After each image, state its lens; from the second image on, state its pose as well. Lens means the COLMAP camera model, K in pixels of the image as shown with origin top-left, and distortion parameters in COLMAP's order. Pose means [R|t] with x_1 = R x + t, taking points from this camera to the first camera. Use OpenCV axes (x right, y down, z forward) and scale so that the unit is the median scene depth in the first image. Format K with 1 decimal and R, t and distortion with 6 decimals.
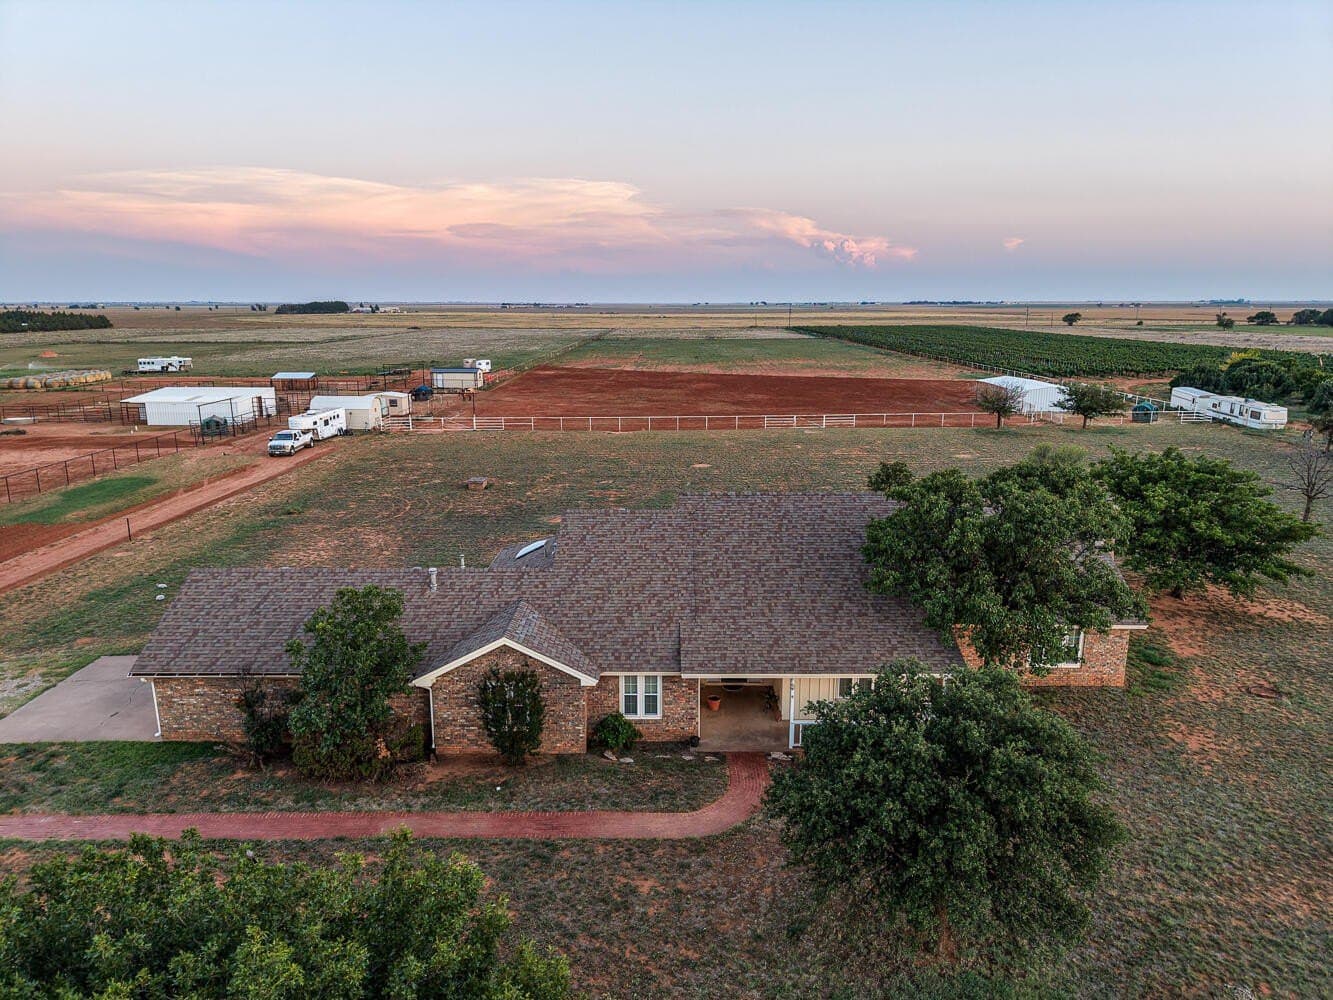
lens RADIAL K [[898.1, 0, 664.6], [0, 898.1, 515.9], [0, 0, 1]] dist [0.036679, -0.036624]
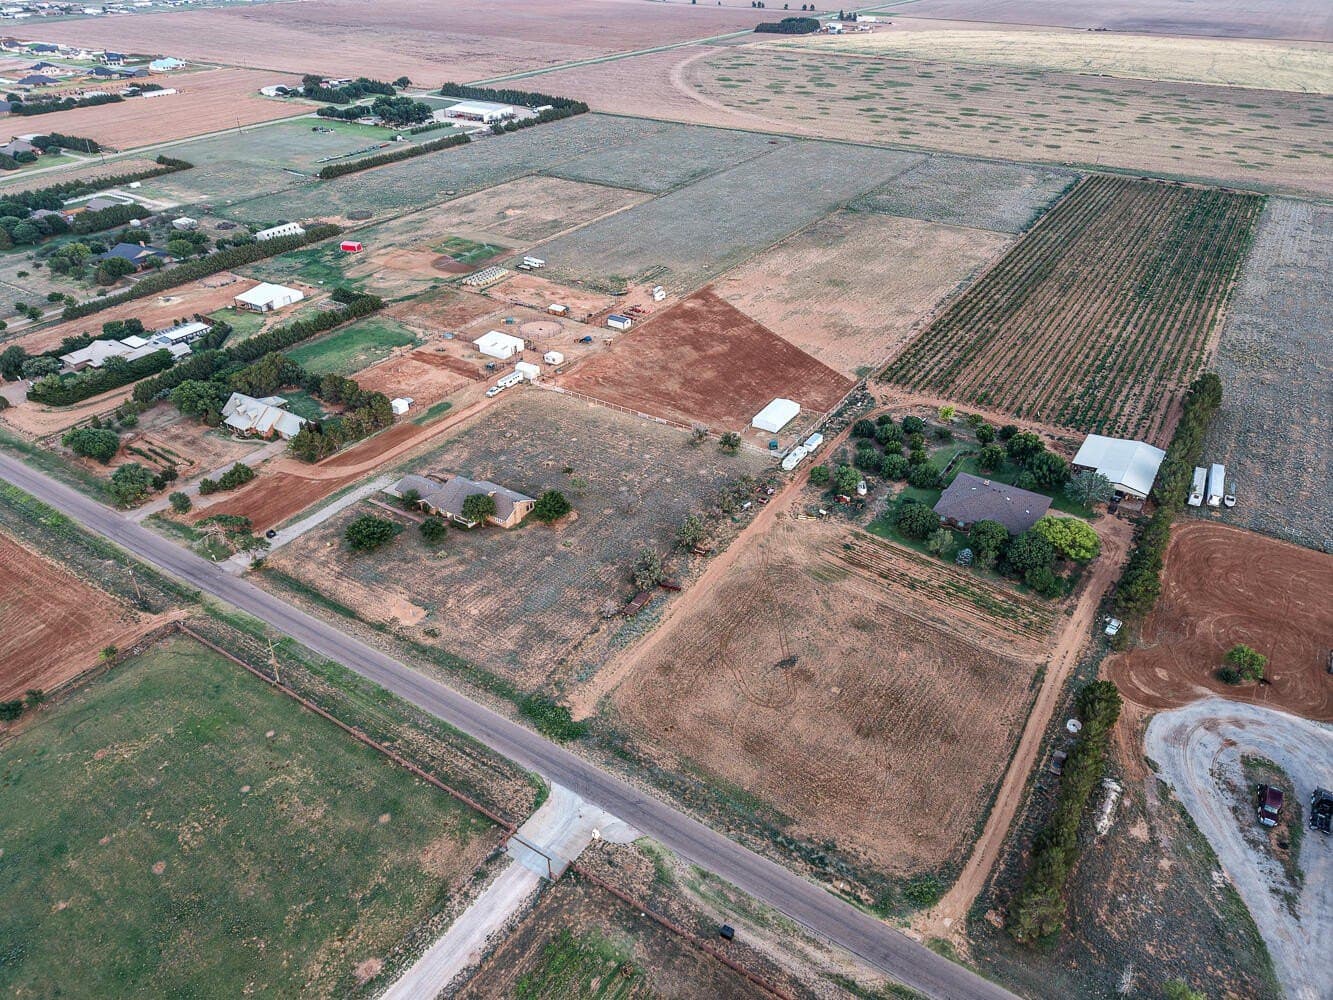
lens RADIAL K [[898.1, 0, 664.6], [0, 898.1, 524.8], [0, 0, 1]] dist [0.036679, -0.036624]
pose [[0.844666, 0.305775, -0.439363, 2.506828], [-0.127013, 0.911836, 0.390414, -1.472122], [0.520006, -0.273964, 0.809035, -2.154048]]
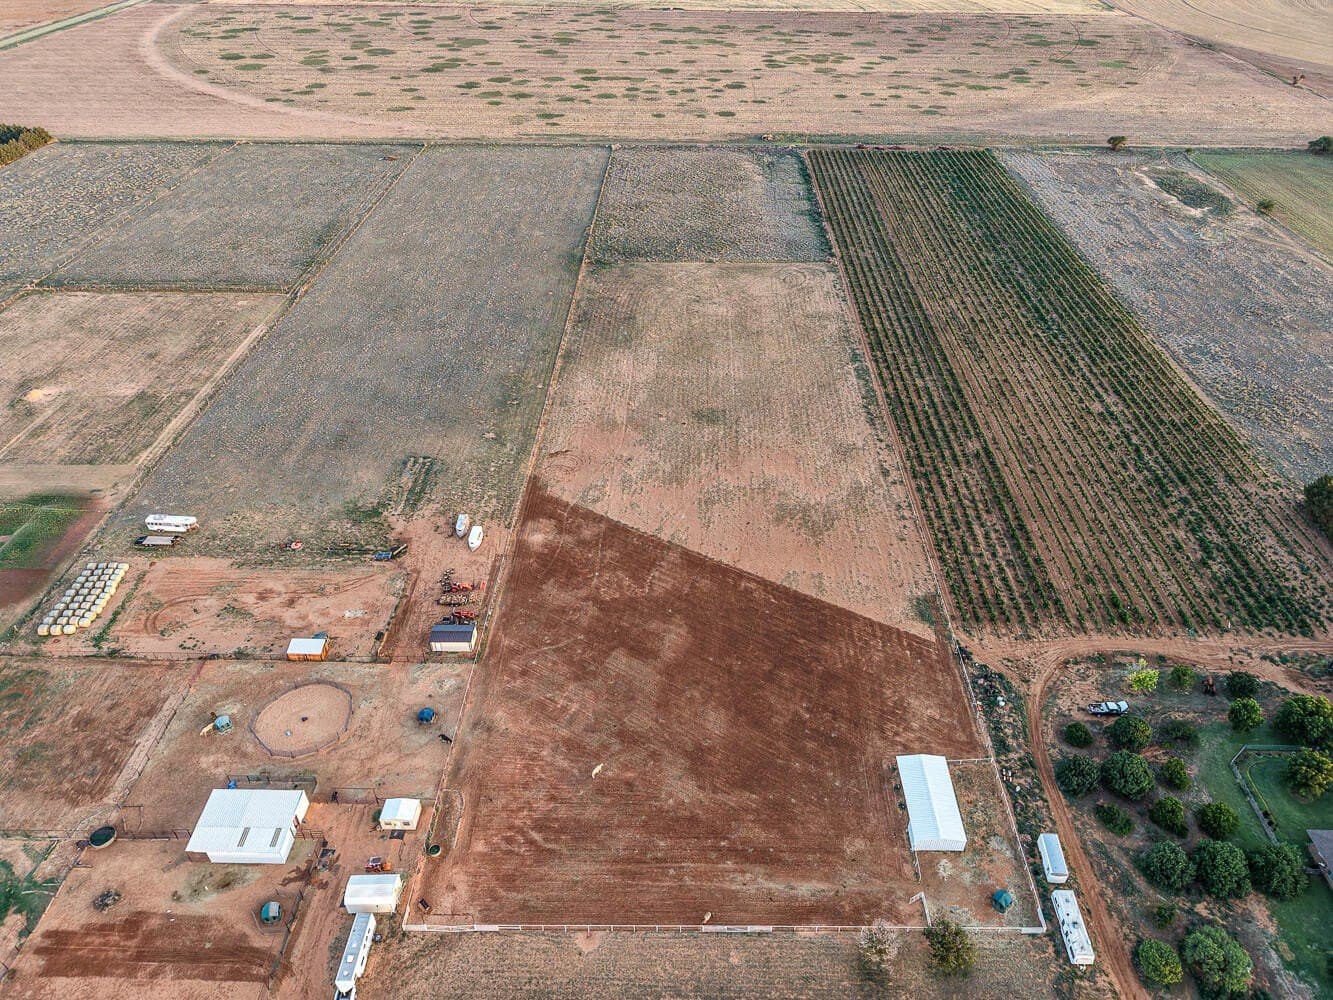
lens RADIAL K [[898.1, 0, 694.1], [0, 898.1, 527.4], [0, 0, 1]] dist [0.036679, -0.036624]
pose [[0.999875, 0.007295, 0.014032, 0.129873], [-0.012530, 0.906756, 0.421469, -1.961567], [-0.009649, -0.421592, 0.906734, 0.110303]]
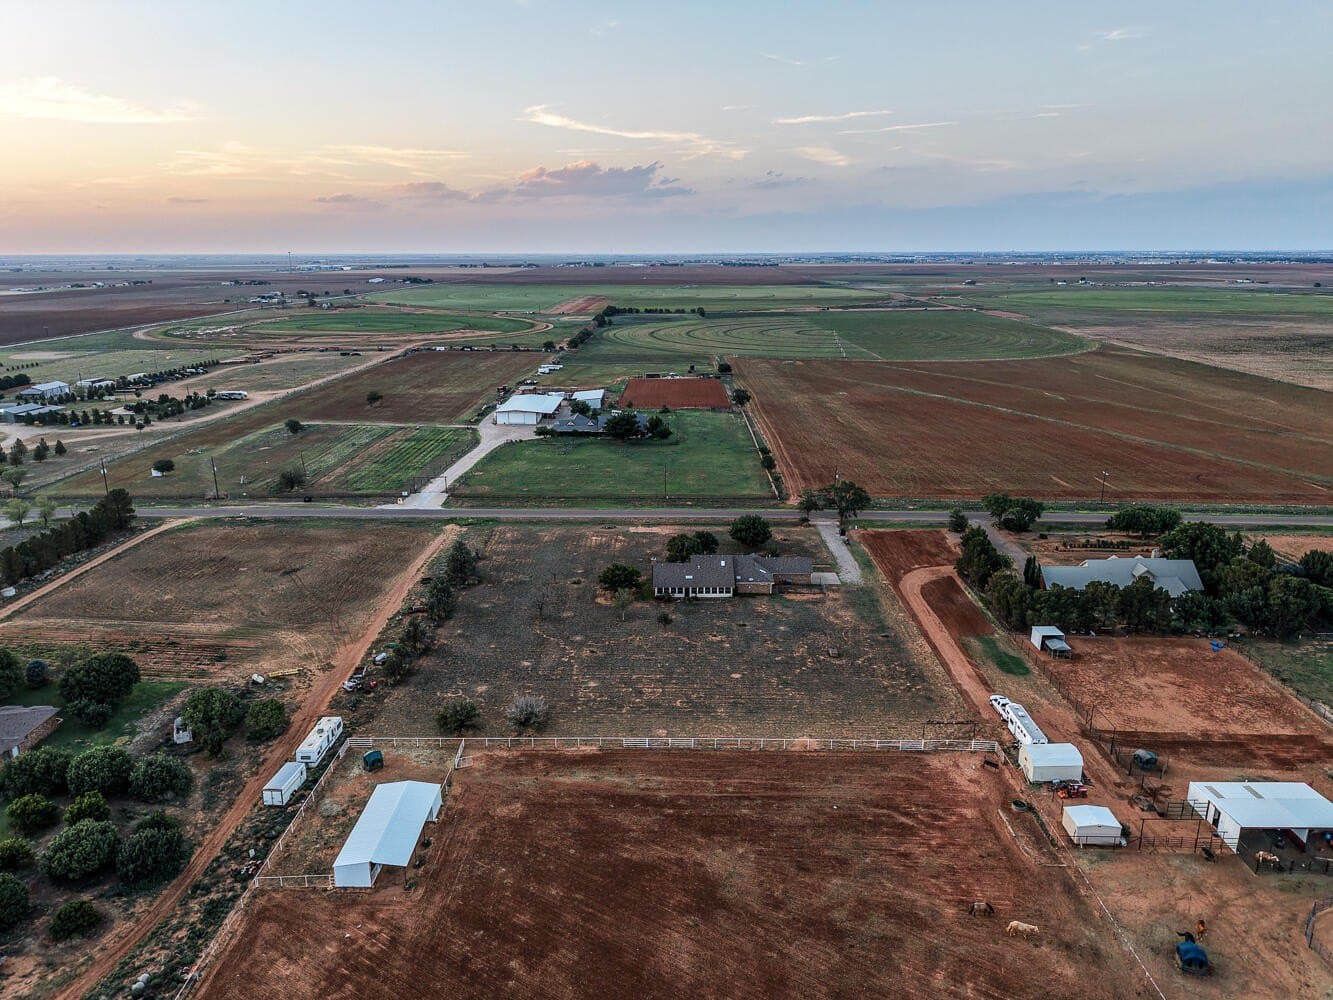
lens RADIAL K [[898.1, 0, 659.4], [0, 898.1, 494.2], [0, 0, 1]] dist [0.036679, -0.036624]
pose [[-0.999973, 0.006641, 0.003060, 0.257623], [0.007297, 0.879800, 0.475288, -1.719343], [0.000465, 0.475298, -0.879825, 3.282723]]
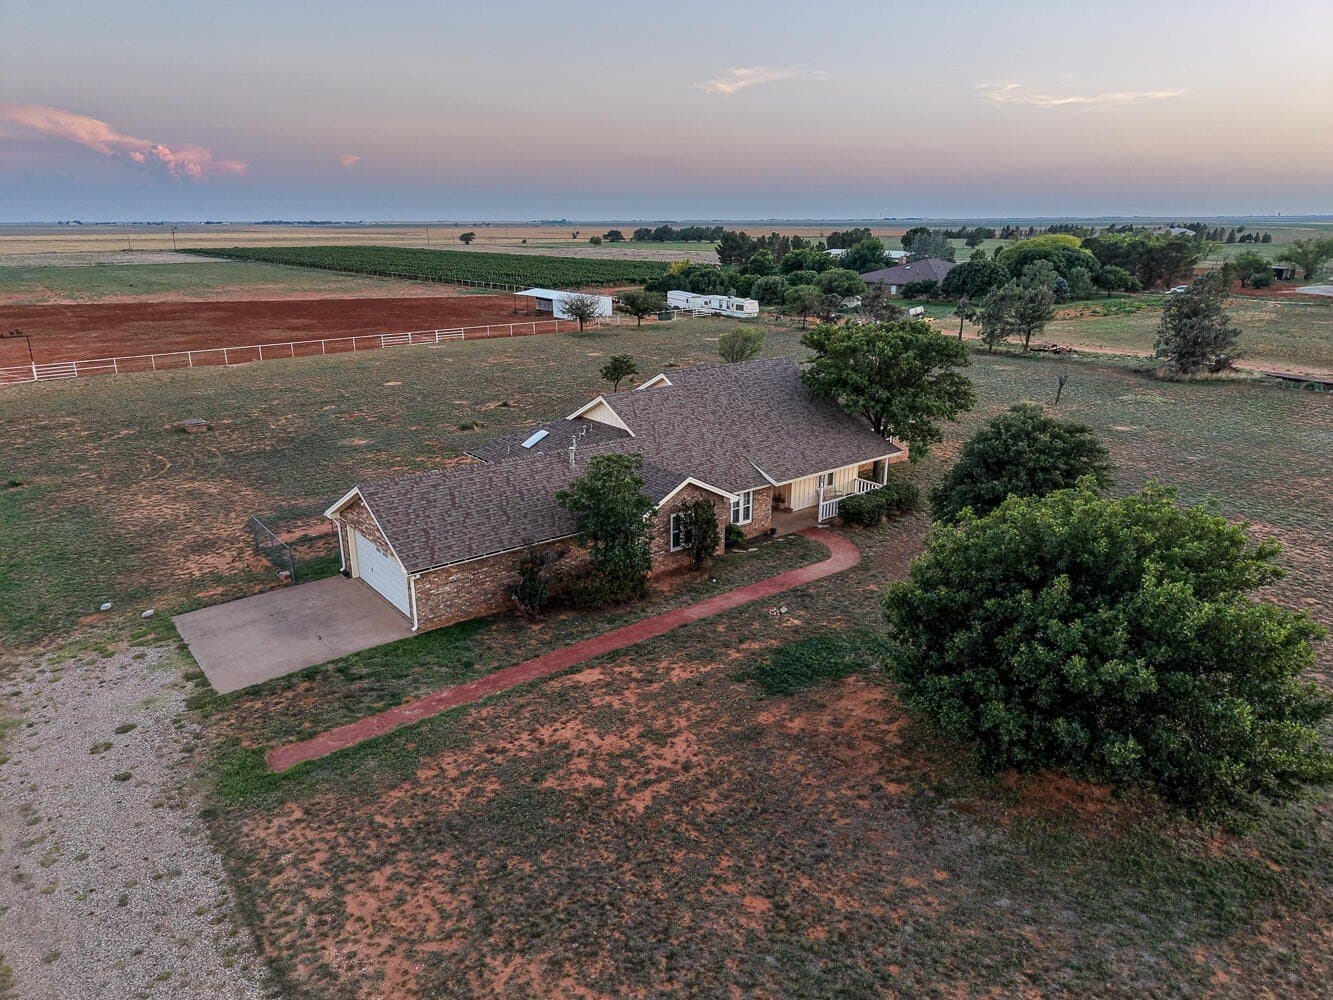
lens RADIAL K [[898.1, 0, 673.9], [0, 898.1, 505.8], [0, 0, 1]] dist [0.036679, -0.036624]
pose [[0.778565, -0.191285, 0.597701, -0.460649], [0.147771, 0.981514, 0.121632, 0.004006], [-0.609919, -0.006376, 0.792438, -0.028240]]
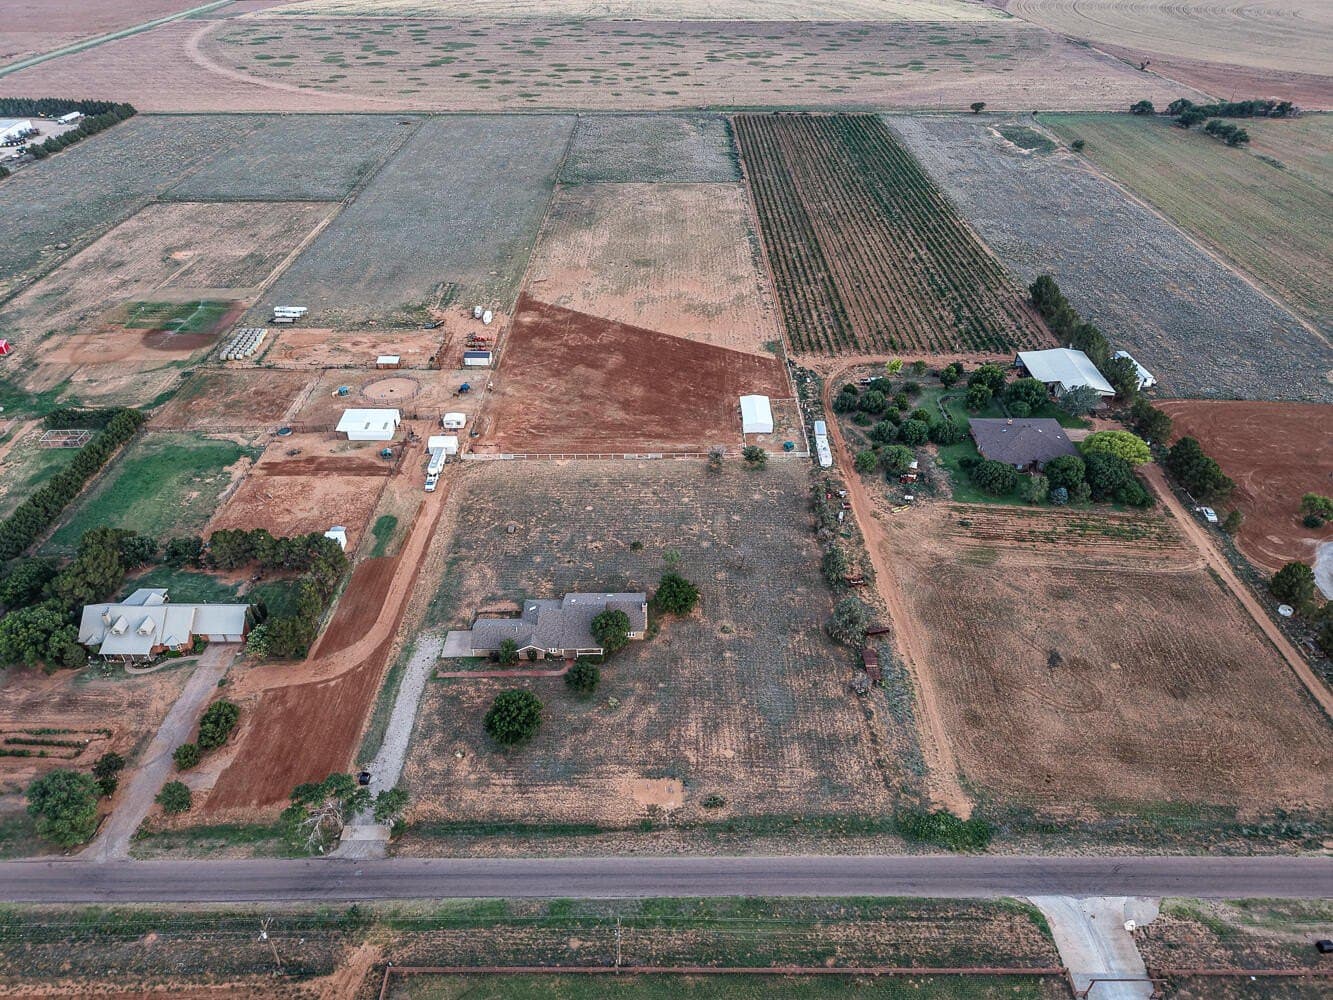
lens RADIAL K [[898.1, 0, 674.3], [0, 898.1, 519.3], [0, 0, 1]] dist [0.036679, -0.036624]
pose [[0.999841, -0.004814, 0.017198, 0.340466], [-0.002271, 0.920901, 0.389790, -1.461911], [-0.017714, -0.389767, 0.920743, -2.092937]]
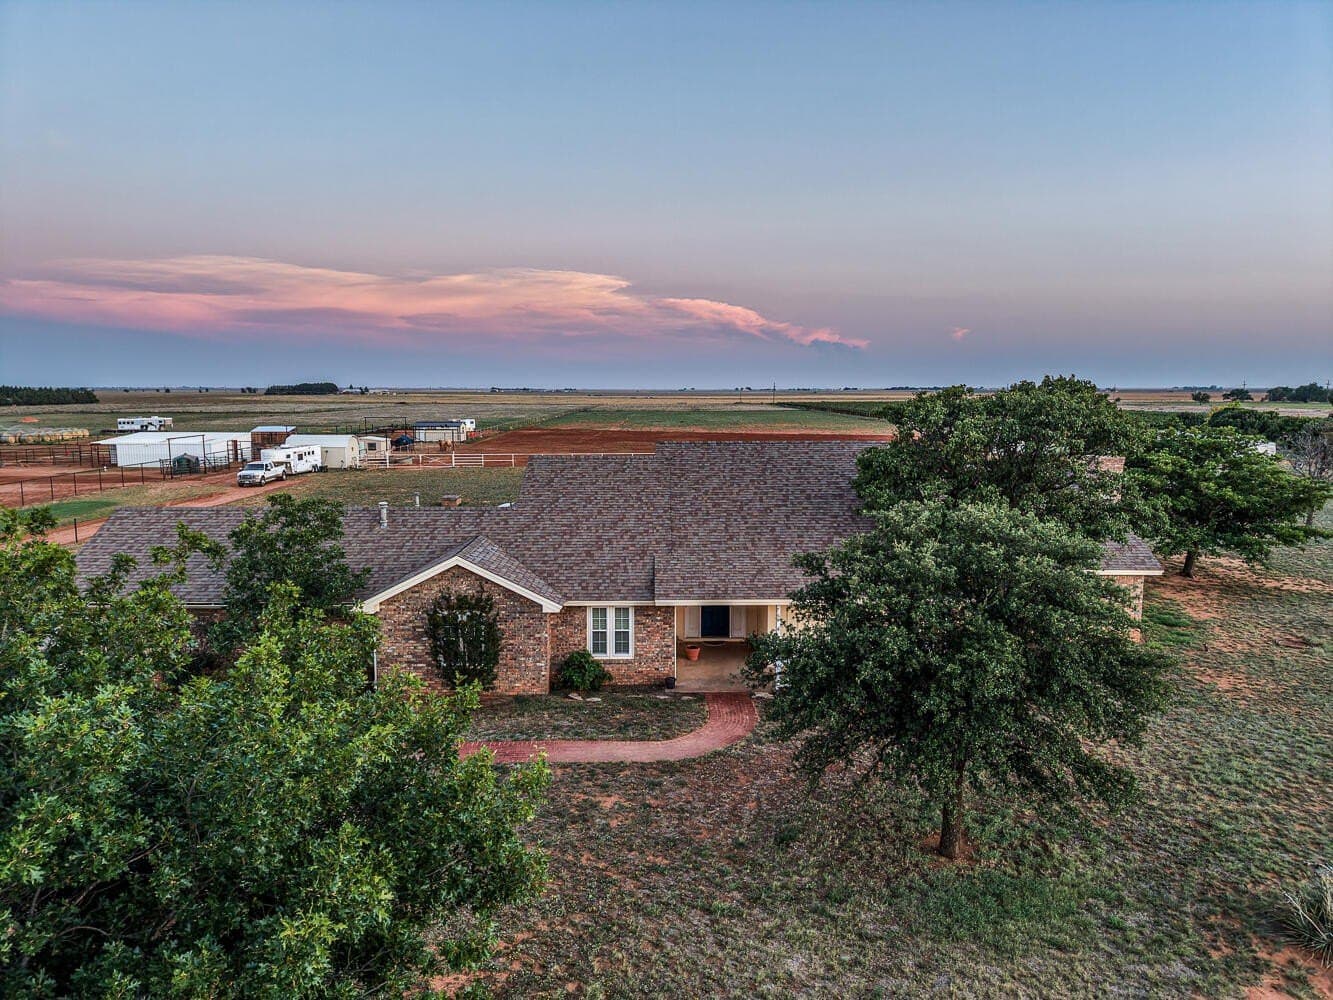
lens RADIAL K [[898.1, 0, 664.9], [0, 898.1, 518.0], [0, 0, 1]] dist [0.036679, -0.036624]
pose [[0.999890, 0.000056, 0.014863, 0.007094], [0.001292, 0.995883, -0.090641, 0.081221], [-0.014807, 0.090650, 0.995773, 0.046255]]
